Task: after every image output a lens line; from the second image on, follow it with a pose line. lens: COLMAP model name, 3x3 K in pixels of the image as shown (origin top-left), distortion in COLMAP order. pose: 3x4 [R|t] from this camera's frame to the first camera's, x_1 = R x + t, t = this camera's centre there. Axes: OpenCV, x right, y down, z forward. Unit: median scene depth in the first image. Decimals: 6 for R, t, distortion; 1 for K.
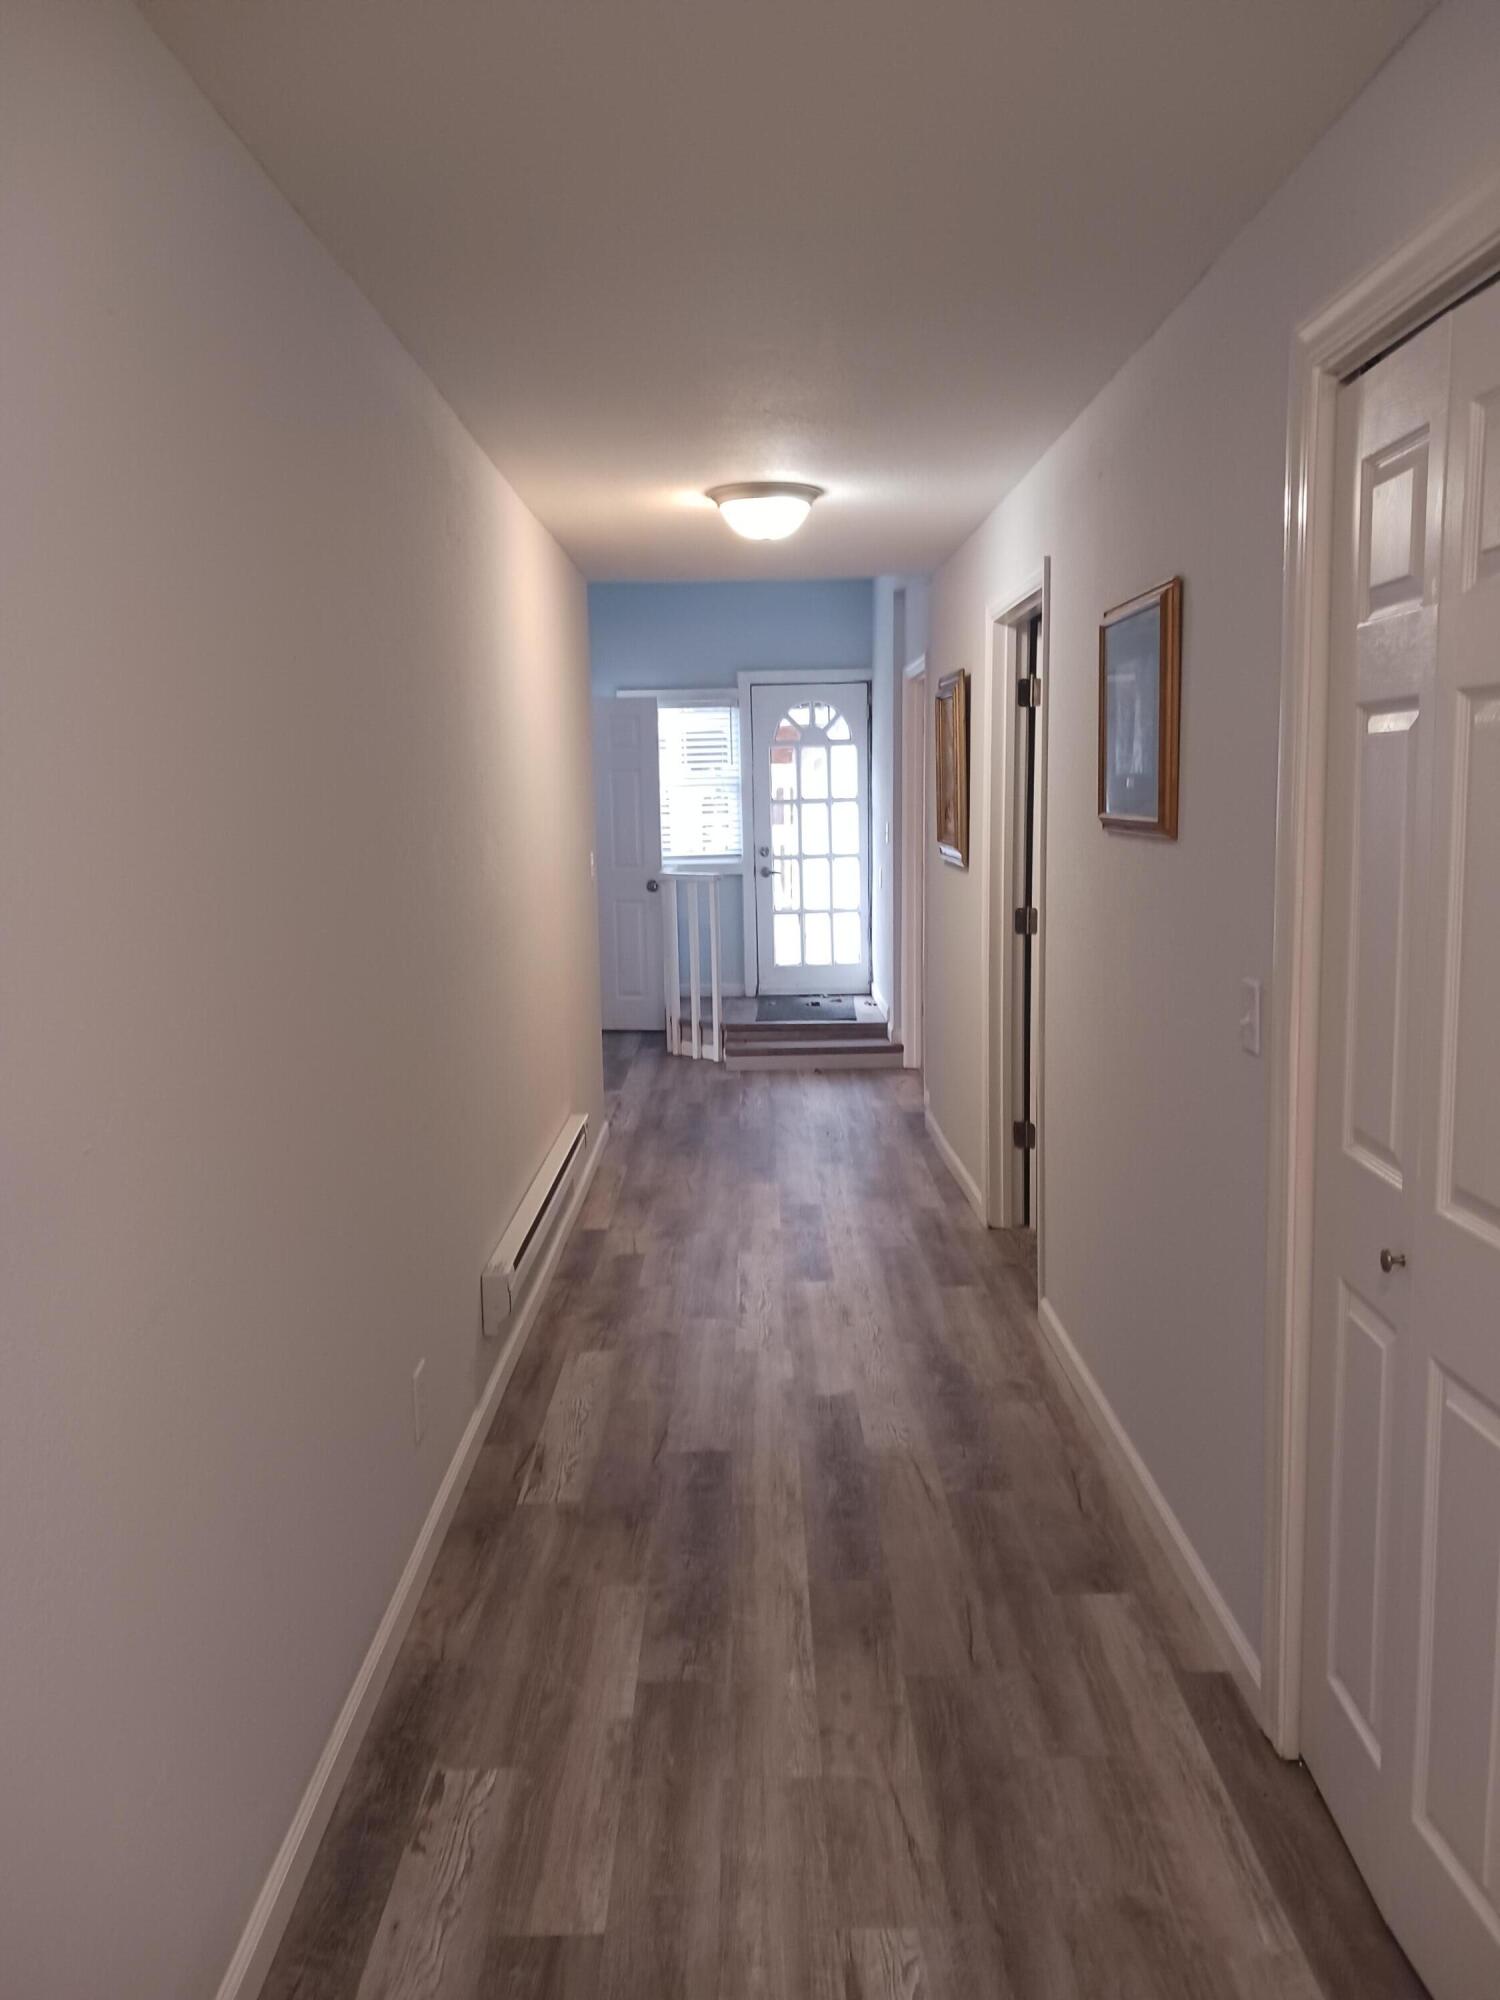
lens RADIAL K [[1556.9, 0, 759.4], [0, 1556.9, 1003.3], [0, 0, 1]] dist [0.080190, -0.090831]
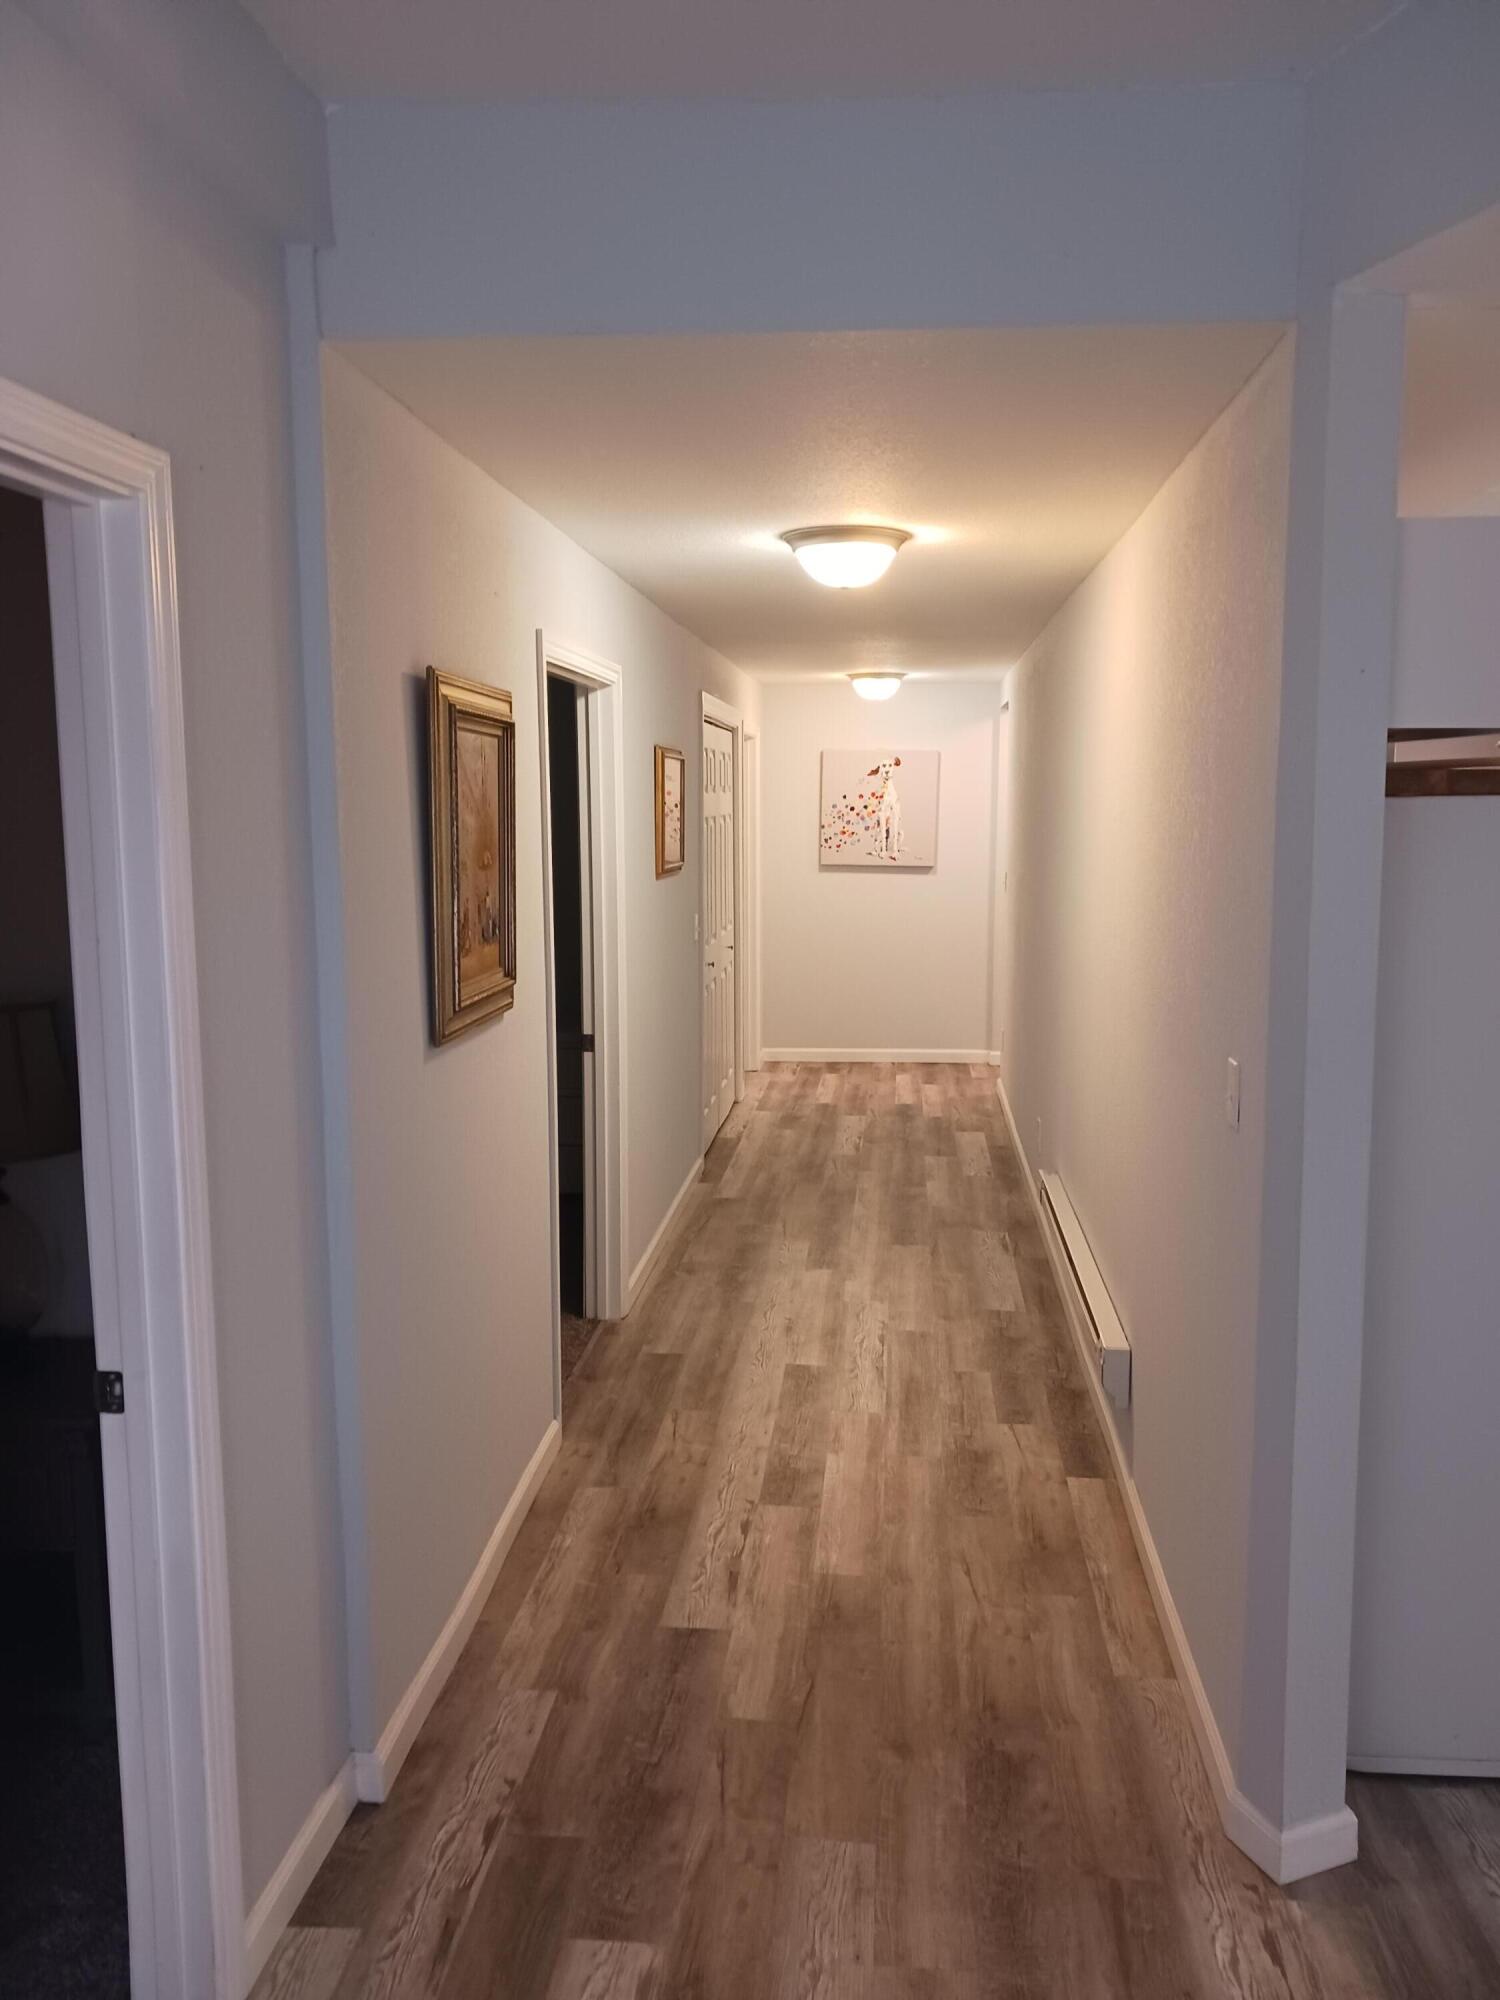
lens RADIAL K [[1556.9, 0, 759.4], [0, 1556.9, 1003.3], [0, 0, 1]] dist [0.080190, -0.090831]
pose [[-0.995147, 0.000827, 0.098401, -0.035700], [0.026436, 0.965453, 0.259233, -0.333080], [-0.094787, 0.260577, -0.960789, 2.136787]]
